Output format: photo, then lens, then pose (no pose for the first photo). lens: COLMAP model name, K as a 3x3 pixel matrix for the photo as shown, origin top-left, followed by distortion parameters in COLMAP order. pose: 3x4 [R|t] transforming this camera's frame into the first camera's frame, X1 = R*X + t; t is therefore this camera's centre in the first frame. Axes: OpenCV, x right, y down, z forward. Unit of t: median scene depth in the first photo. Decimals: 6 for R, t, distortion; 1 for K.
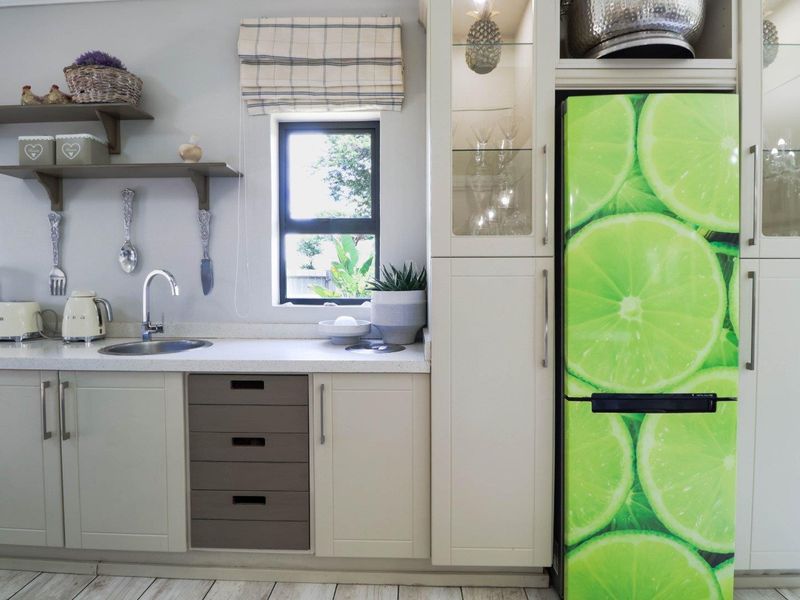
lens RADIAL K [[423.7, 0, 398.5], [0, 423.7, 294.8], [0, 0, 1]] dist [0.001169, -0.007995]
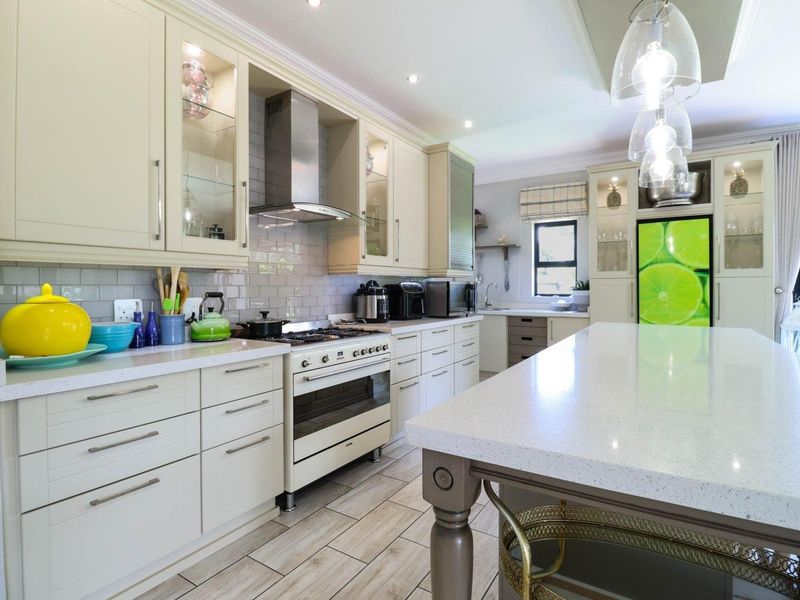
lens RADIAL K [[423.7, 0, 397.2], [0, 423.7, 289.5], [0, 0, 1]] dist [0.001169, -0.007995]
pose [[0.857517, -0.001099, -0.514455, 0.383856], [-0.012229, 0.999672, -0.022519, 0.061075], [0.514311, 0.025602, 0.857222, -1.933446]]
